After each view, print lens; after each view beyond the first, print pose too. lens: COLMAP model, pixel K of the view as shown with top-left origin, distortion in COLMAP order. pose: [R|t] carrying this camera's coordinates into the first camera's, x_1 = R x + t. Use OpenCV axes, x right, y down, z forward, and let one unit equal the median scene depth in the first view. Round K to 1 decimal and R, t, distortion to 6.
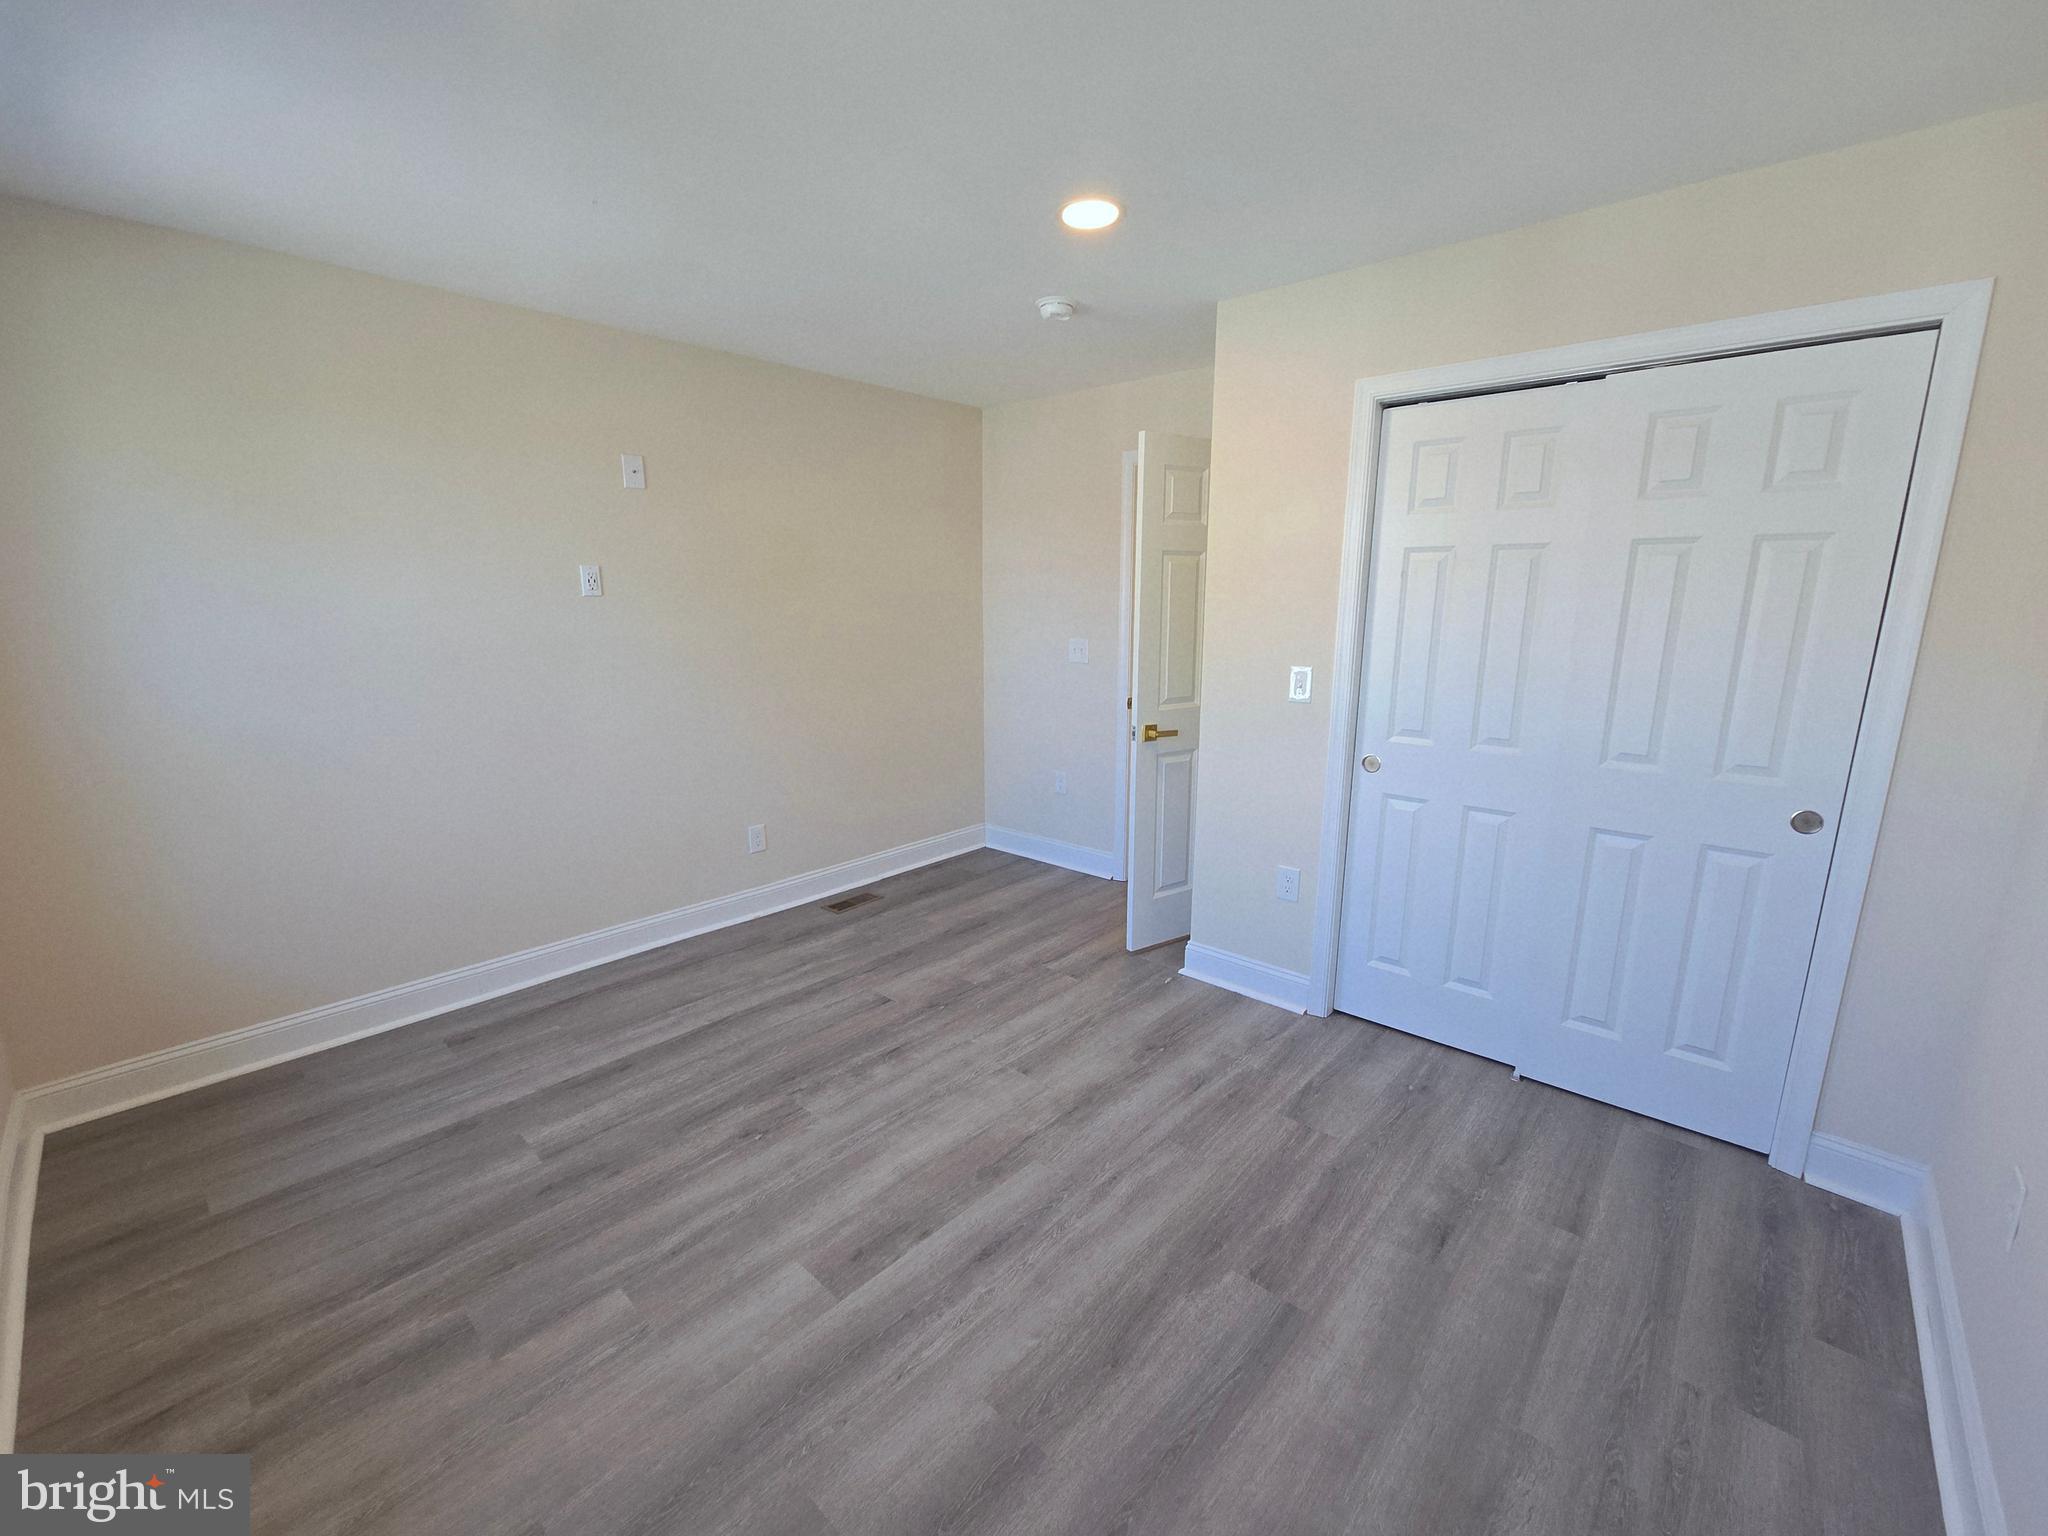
lens RADIAL K [[842.9, 0, 1023.9], [0, 842.9, 771.1], [0, 0, 1]] dist [-0.001410, 0.000929]
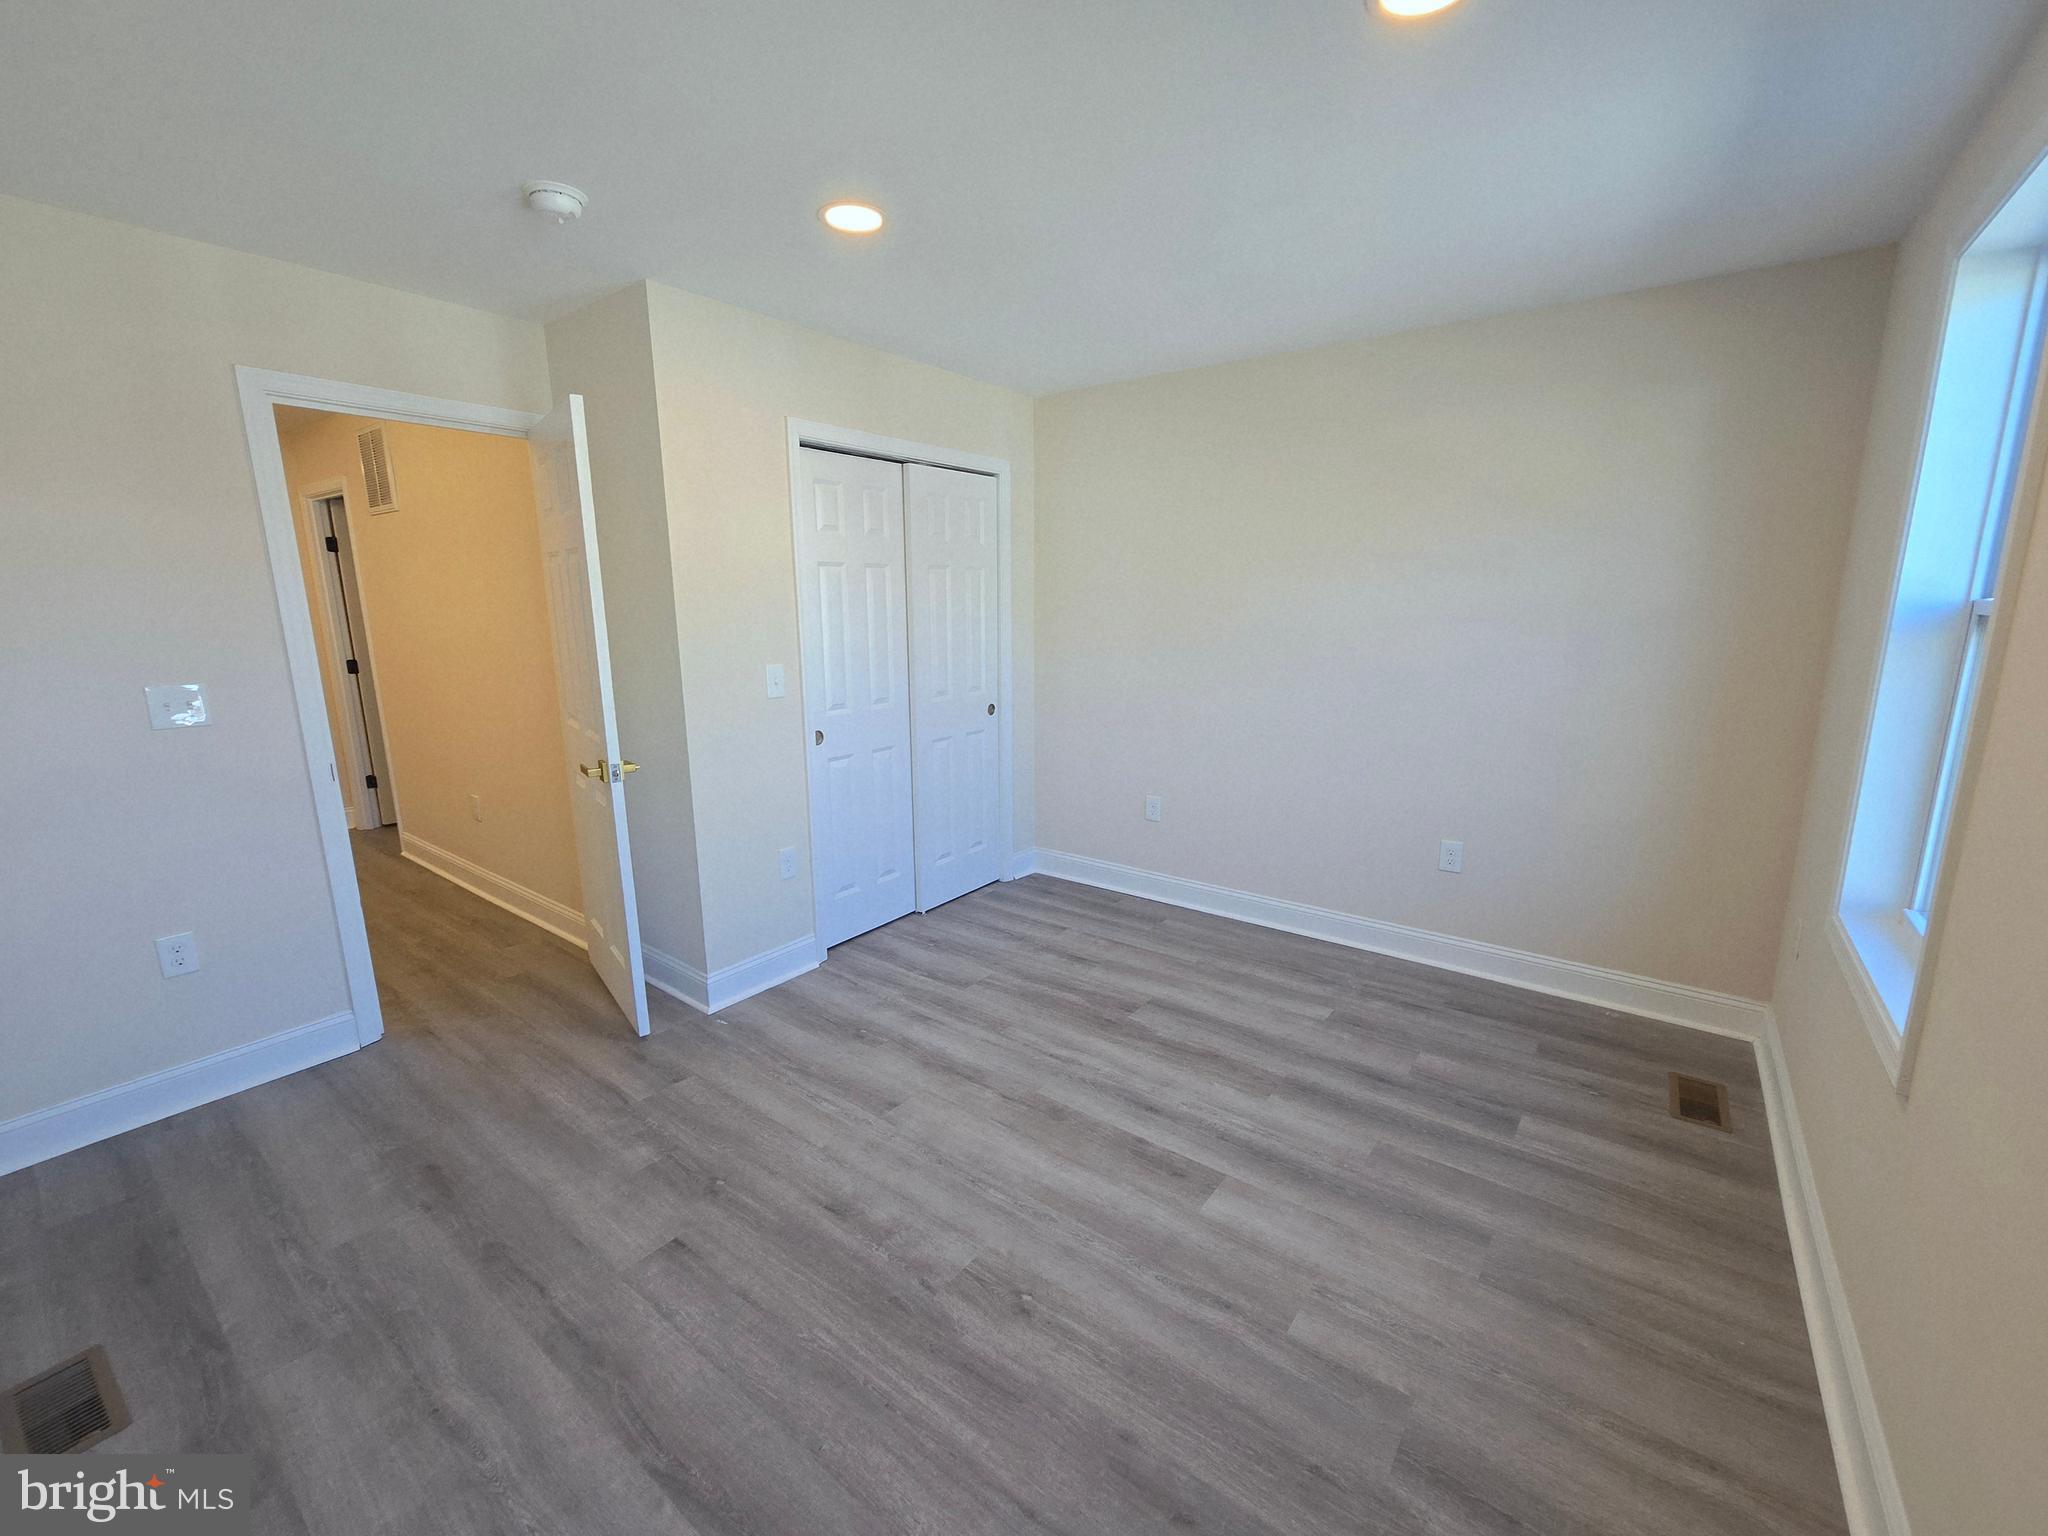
lens RADIAL K [[842.9, 0, 1023.9], [0, 842.9, 771.1], [0, 0, 1]] dist [-0.001410, 0.000929]
pose [[-0.085169, -0.202749, 0.975520, -0.884573], [0.206562, 0.954213, 0.216355, -0.180151], [-0.974720, 0.219933, -0.039389, 0.840294]]
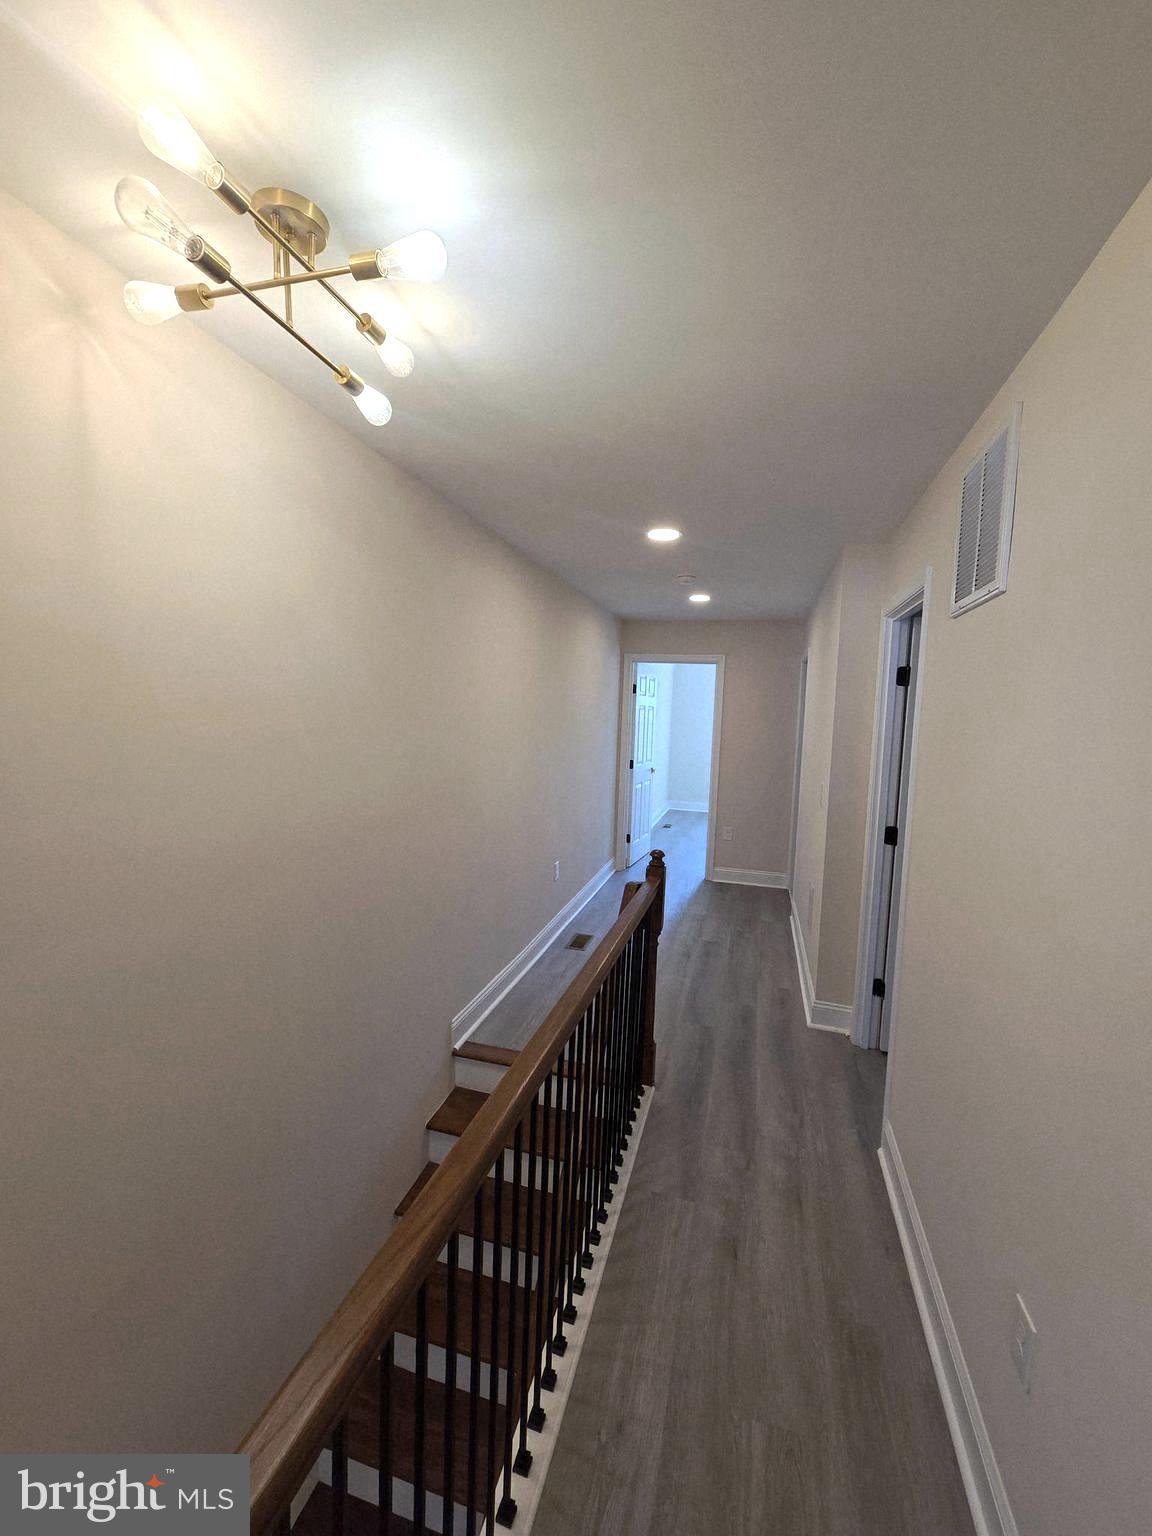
lens RADIAL K [[627.2, 0, 576.0], [0, 627.2, 768.0], [0, 0, 1]] dist [-0.001132, 0.000197]
pose [[0.897453, -0.011977, 0.440947, 0.291037], [0.057918, 0.994177, -0.090876, -0.368935], [-0.437291, 0.107096, 0.892921, 1.514829]]
